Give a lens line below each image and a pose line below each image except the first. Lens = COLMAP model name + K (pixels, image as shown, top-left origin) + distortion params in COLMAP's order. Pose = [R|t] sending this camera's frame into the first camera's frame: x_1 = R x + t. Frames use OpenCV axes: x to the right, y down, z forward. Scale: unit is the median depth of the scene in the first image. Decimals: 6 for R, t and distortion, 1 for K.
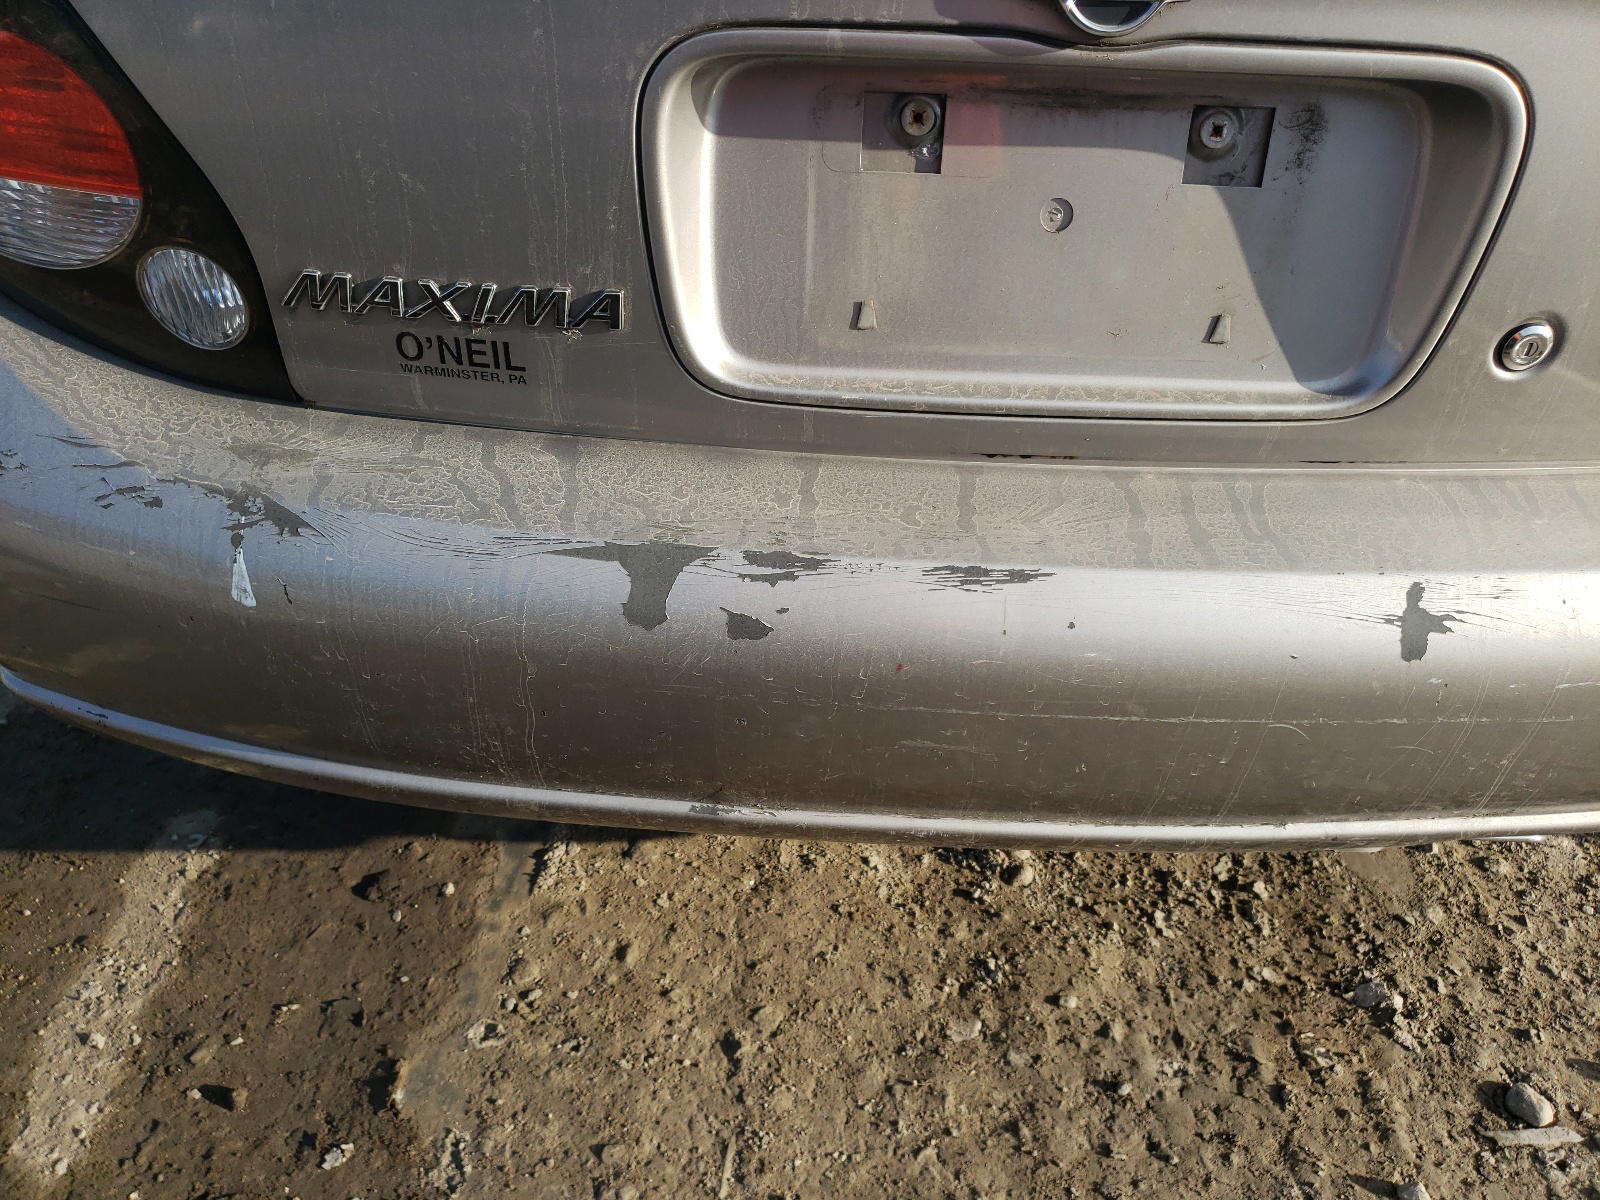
lens RADIAL K [[1193.1, 0, 800.0], [0, 1193.1, 600.0], [0, 0, 1]] dist [-0.008351, 0.028061]
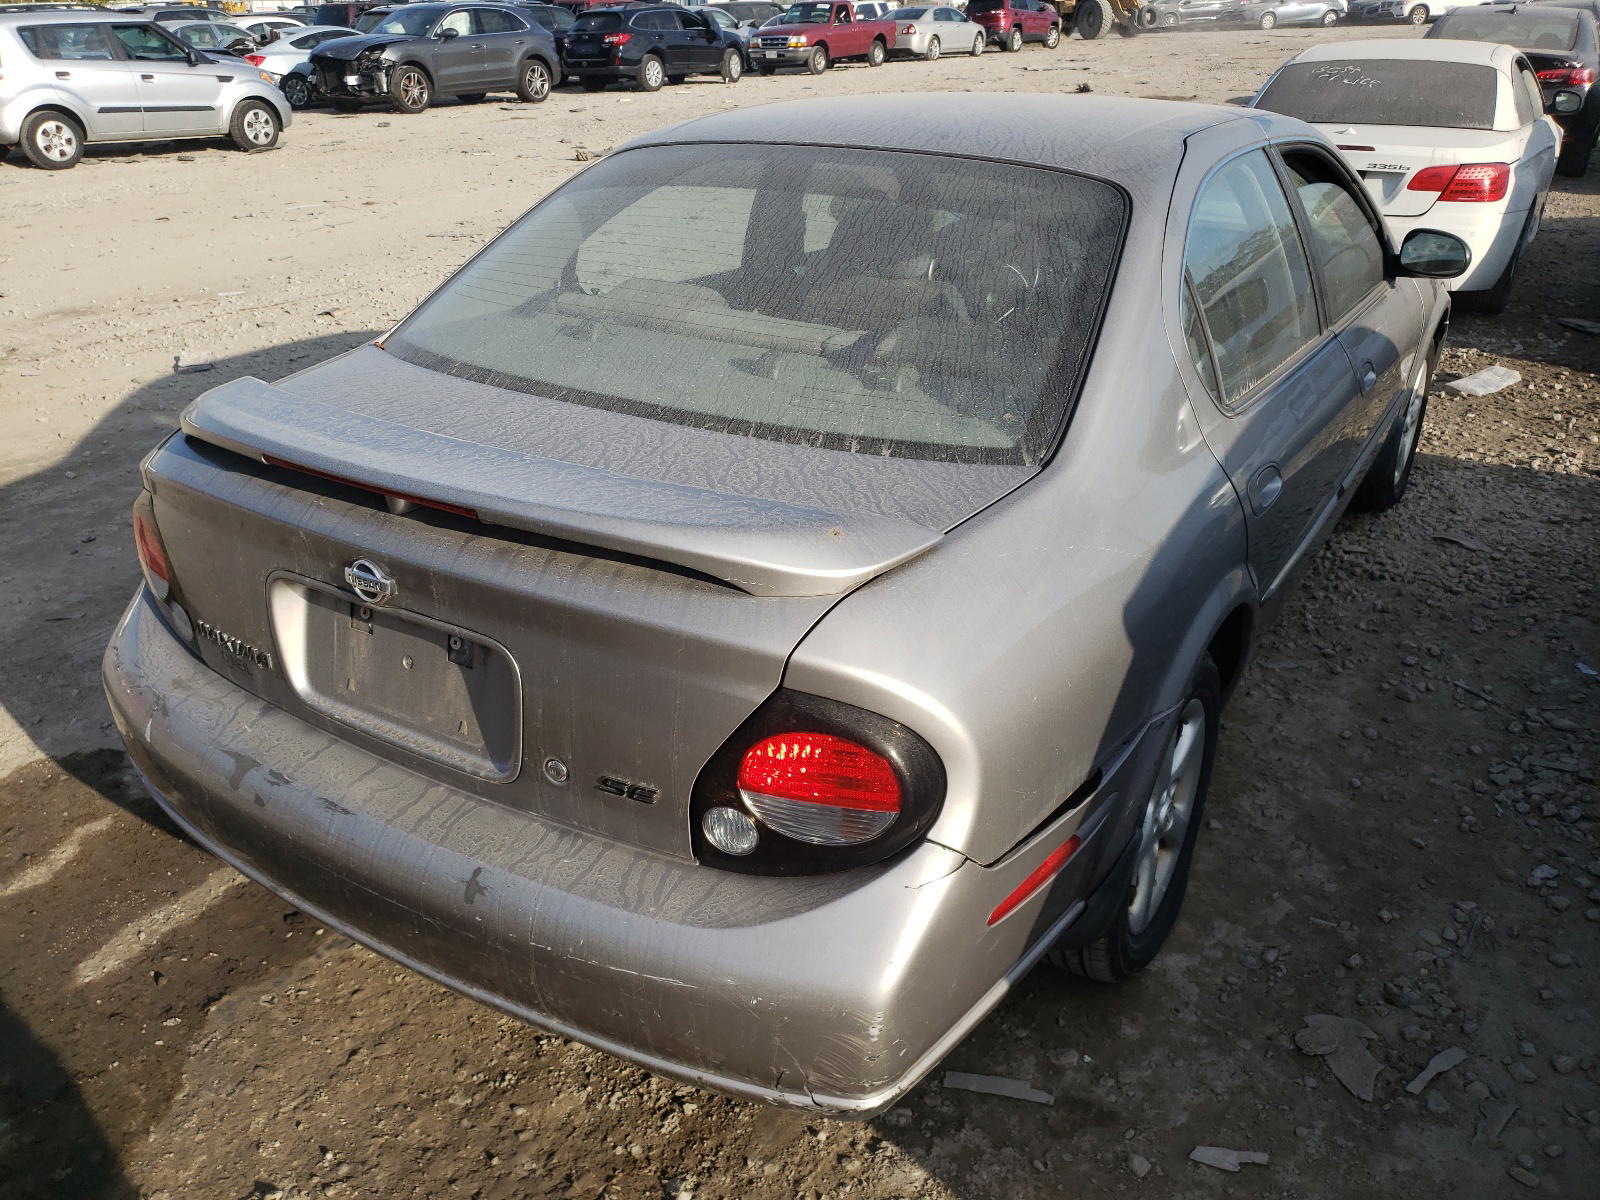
lens RADIAL K [[1186.1, 0, 794.5], [0, 1186.1, 620.0], [0, 0, 1]] dist [-0.061592, 0.126072]
pose [[0.856712, 0.192489, -0.478532, 1.256006], [-0.288737, 0.947743, -0.135696, -0.200933], [0.427406, 0.254422, 0.867522, -0.432618]]
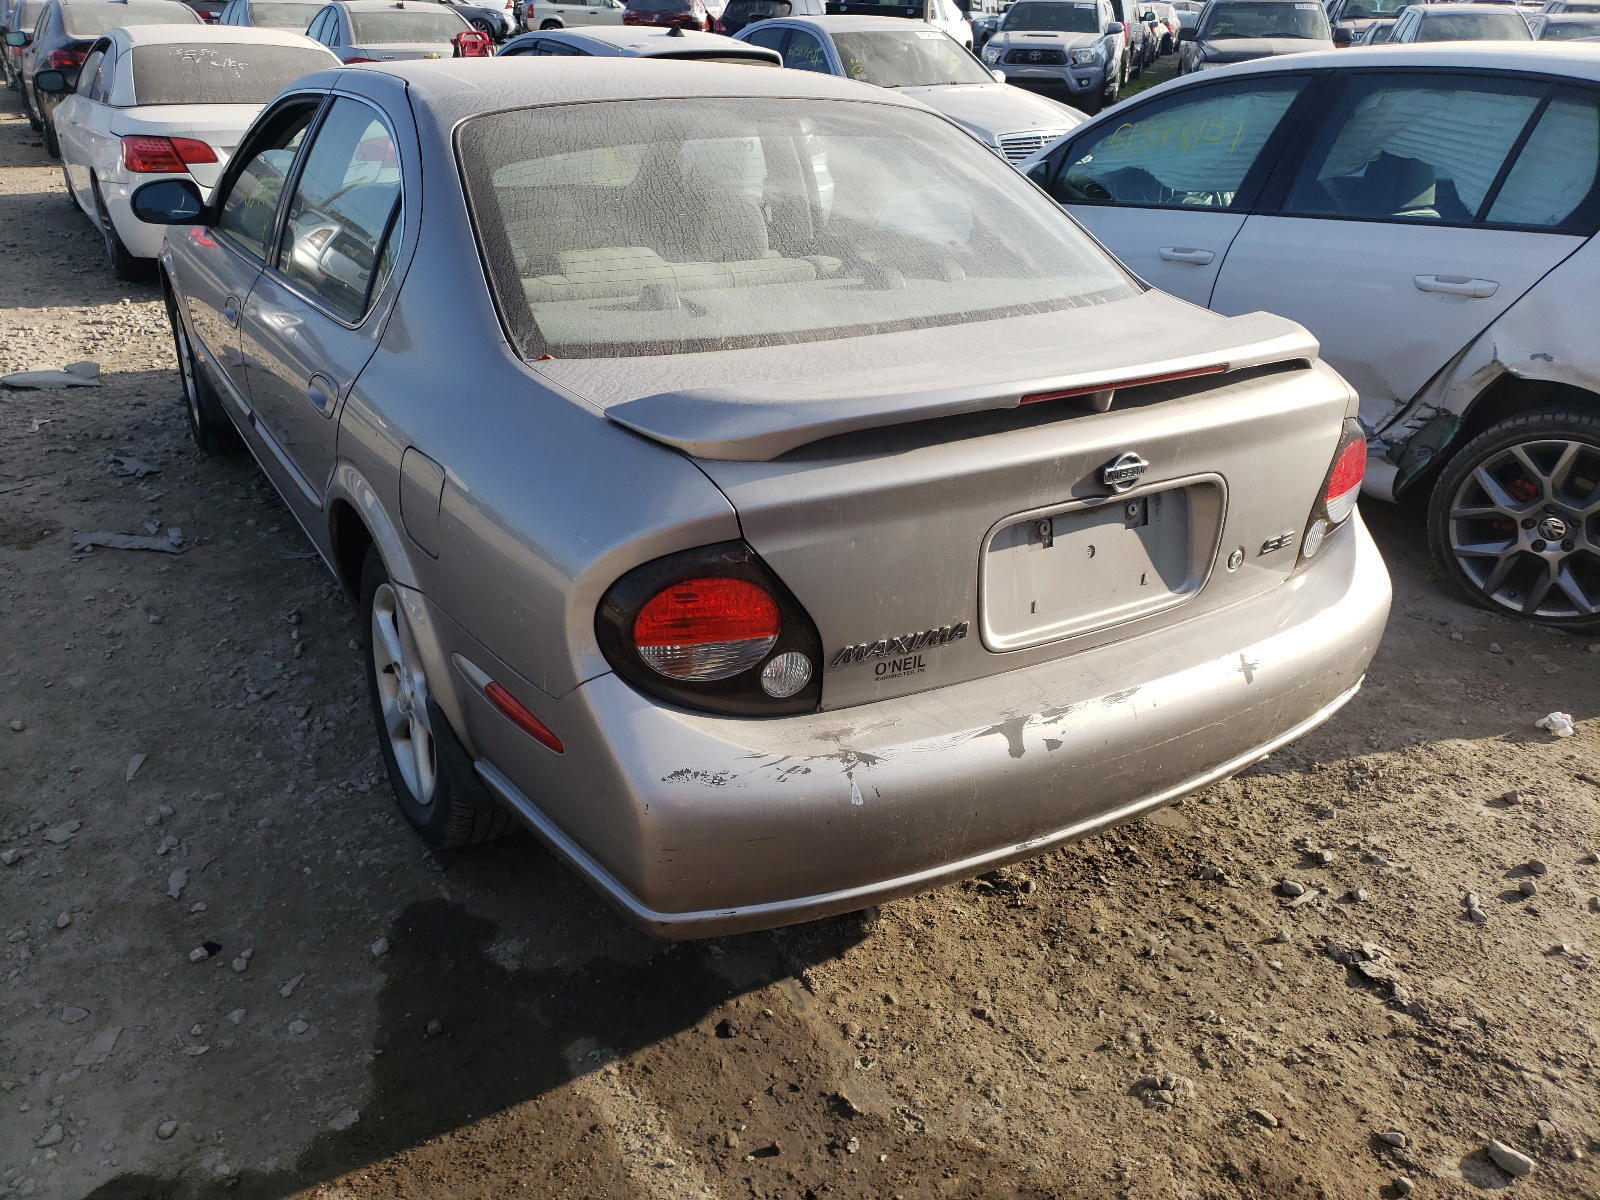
lens RADIAL K [[1176.7, 0, 746.4], [0, 1176.7, 596.3], [0, 0, 1]] dist [0.006202, 0.003897]
pose [[0.865447, -0.229142, 0.445528, -1.012029], [0.317631, 0.938665, -0.134233, -0.085878], [-0.387443, 0.257685, 0.885148, -0.587253]]
